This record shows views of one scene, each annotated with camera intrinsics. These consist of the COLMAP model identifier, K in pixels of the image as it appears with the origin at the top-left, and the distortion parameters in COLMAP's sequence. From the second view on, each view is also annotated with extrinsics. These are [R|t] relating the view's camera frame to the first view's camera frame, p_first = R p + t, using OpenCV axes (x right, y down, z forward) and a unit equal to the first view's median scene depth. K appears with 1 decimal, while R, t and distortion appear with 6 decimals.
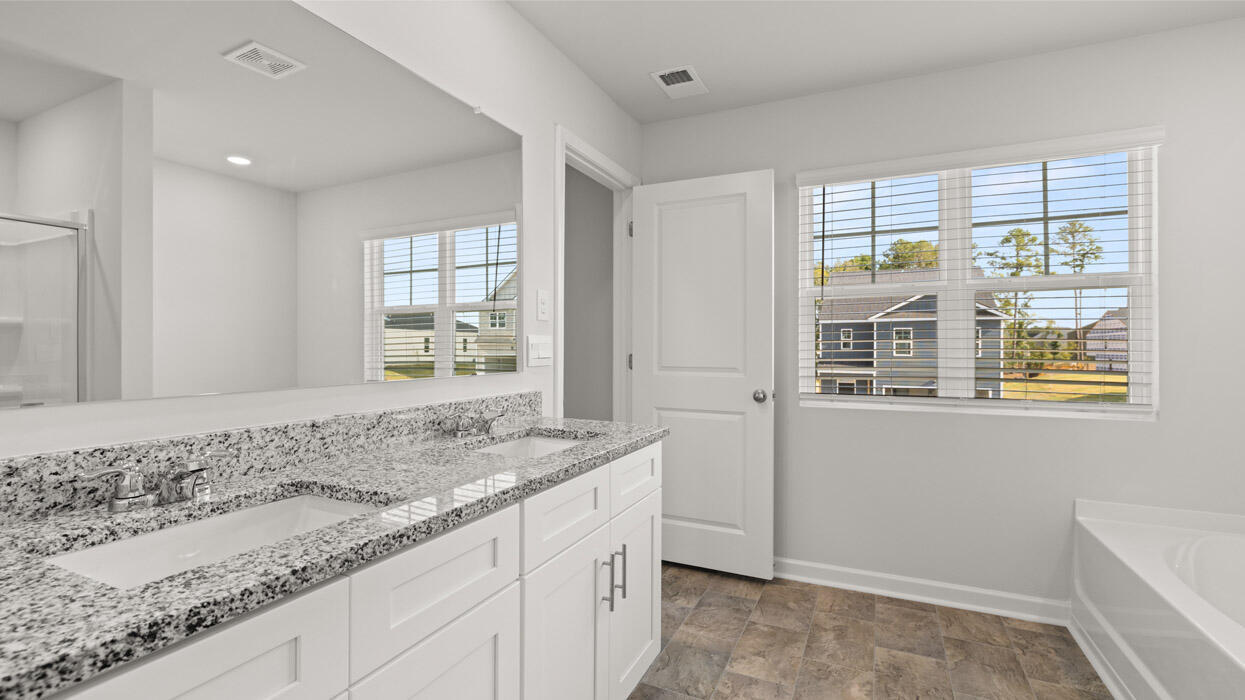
lens RADIAL K [[564.3, 0, 613.6], [0, 564.3, 344.5], [0, 0, 1]] dist [-0.002614, -0.001084]
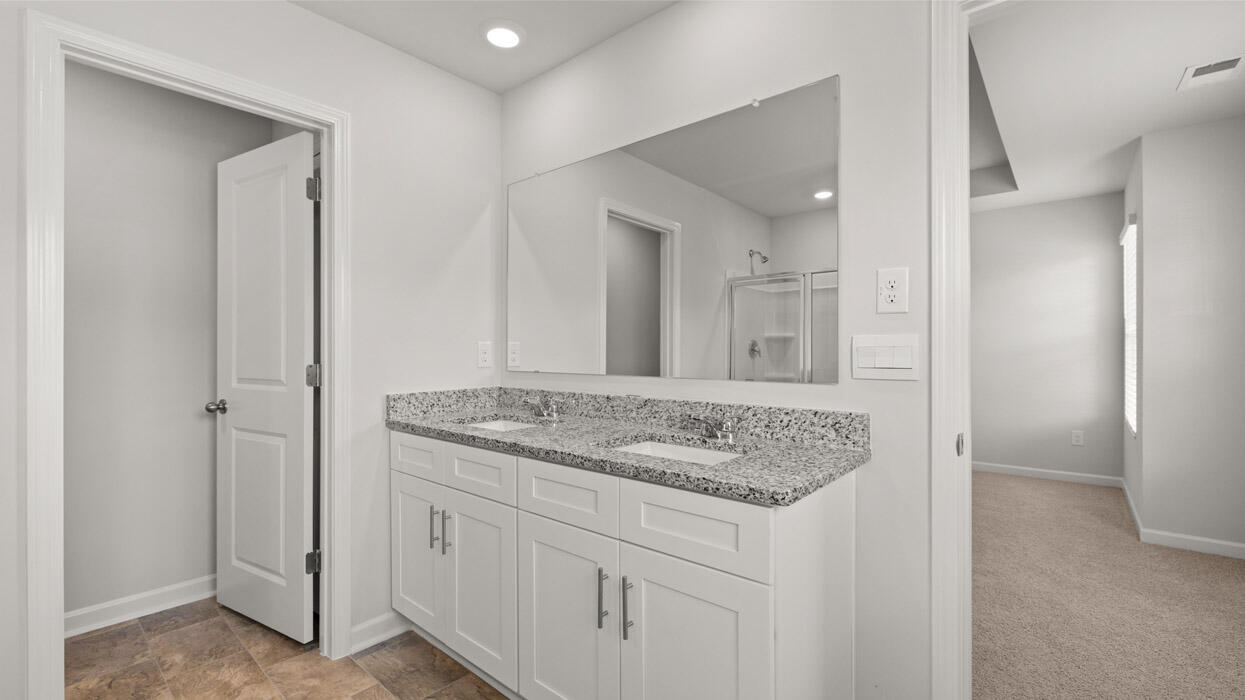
lens RADIAL K [[517.1, 0, 617.3], [0, 517.1, 350.5], [0, 0, 1]] dist [-0.015085, -0.000555]
pose [[-0.267393, -0.002852, -0.963583, 0.906284], [0.001293, 0.999994, -0.003319, 0.008014], [0.963587, -0.002133, -0.267388, 1.385959]]
